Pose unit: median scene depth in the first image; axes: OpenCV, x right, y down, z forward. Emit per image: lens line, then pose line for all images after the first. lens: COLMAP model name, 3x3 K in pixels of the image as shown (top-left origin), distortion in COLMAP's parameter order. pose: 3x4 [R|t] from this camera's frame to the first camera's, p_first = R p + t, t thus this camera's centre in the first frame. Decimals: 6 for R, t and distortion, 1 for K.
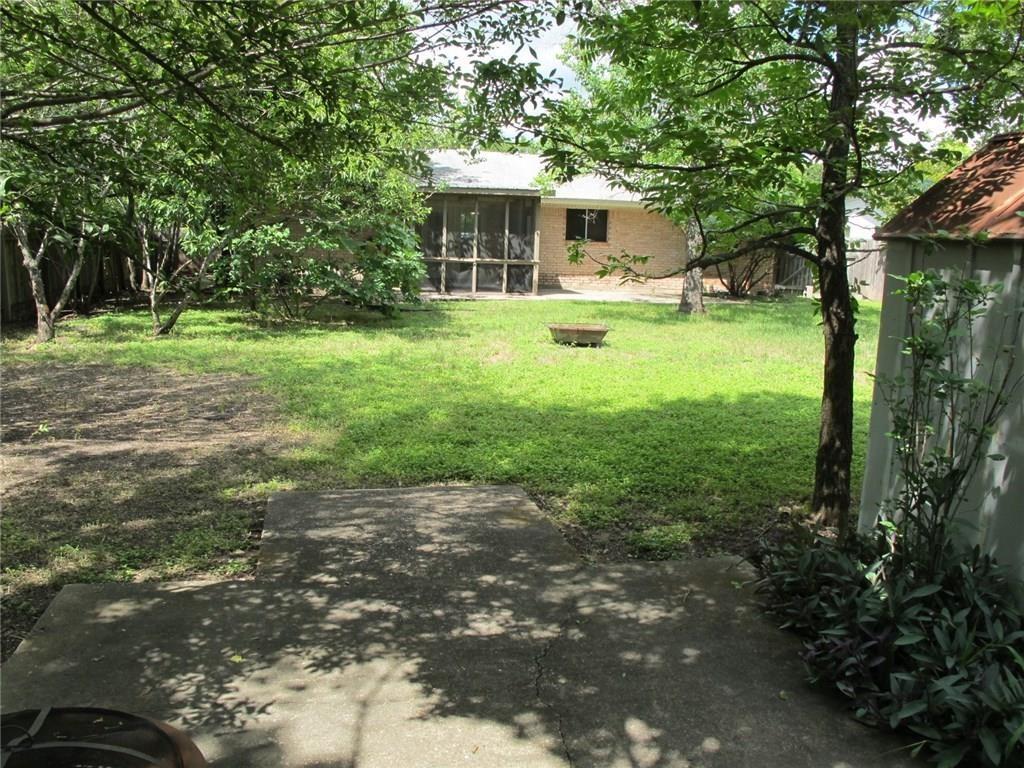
lens RADIAL K [[854.4, 0, 509.2], [0, 854.4, 386.9], [0, 0, 1]] dist [-0.141690, 0.101871]
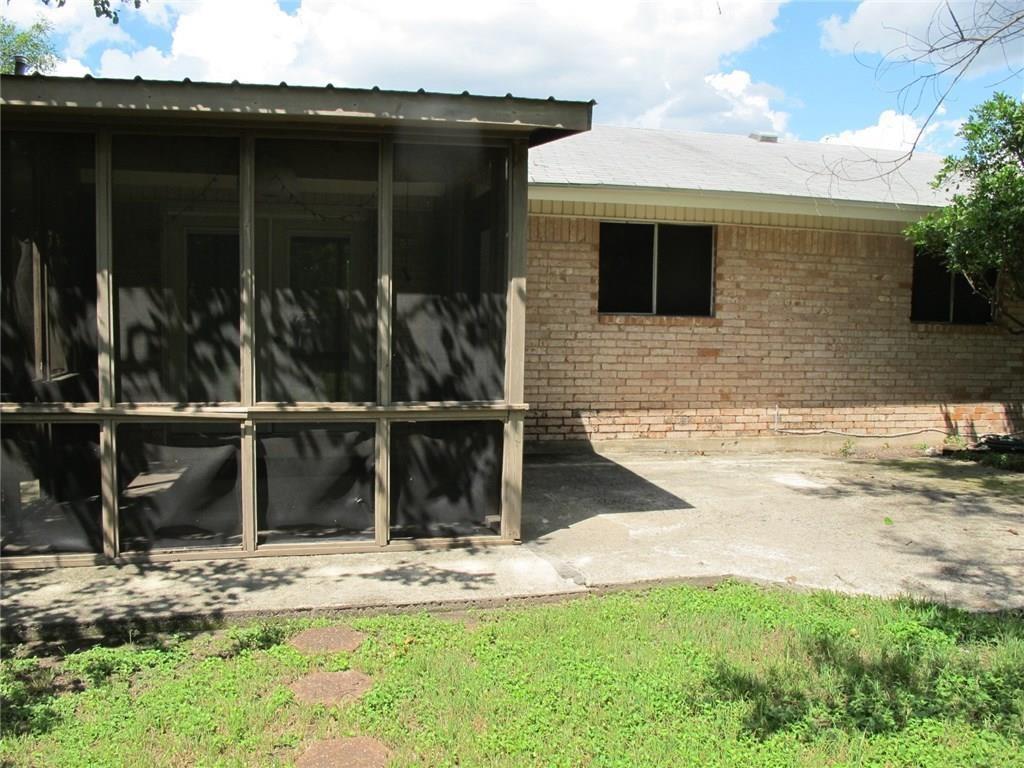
lens RADIAL K [[854.4, 0, 509.2], [0, 854.4, 386.9], [0, 0, 1]] dist [-0.141690, 0.101871]
pose [[0.999575, -0.021124, 0.020092, 0.064764], [0.022707, 0.996362, -0.082144, -0.340402], [-0.018284, 0.082565, 0.996418, 1.949079]]
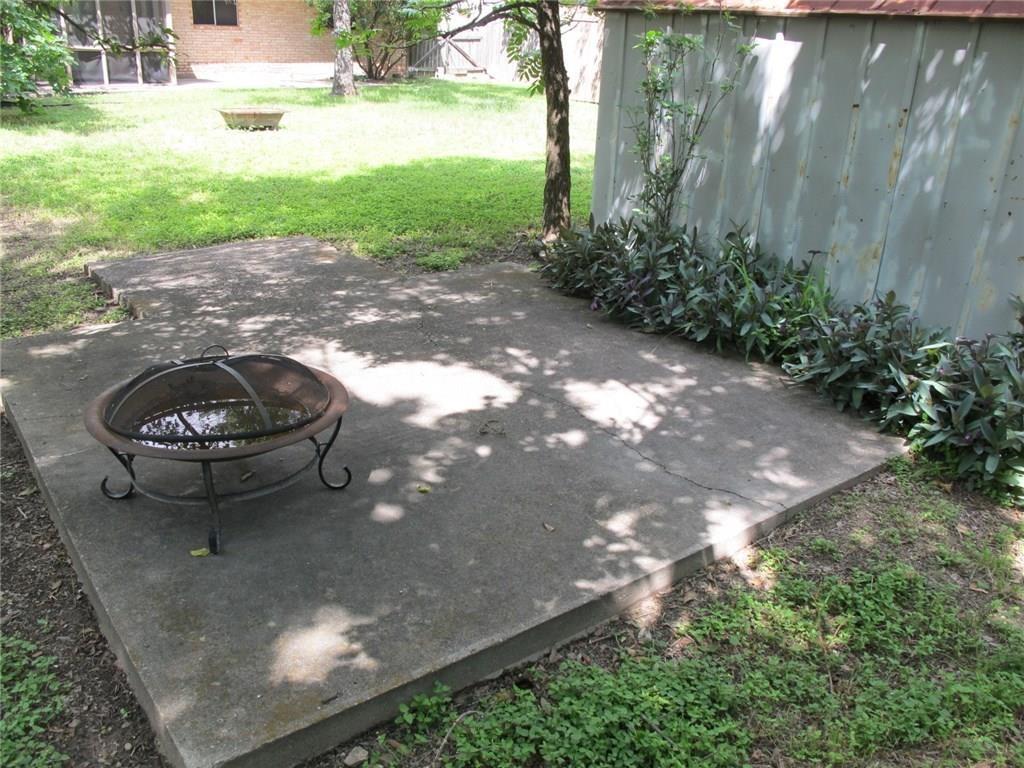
lens RADIAL K [[854.4, 0, 509.2], [0, 854.4, 386.9], [0, 0, 1]] dist [-0.141690, 0.101871]
pose [[0.903595, -0.160138, 0.397331, -0.133276], [0.061434, 0.966356, 0.249764, 0.026569], [-0.423960, -0.201276, 0.883032, -0.098163]]
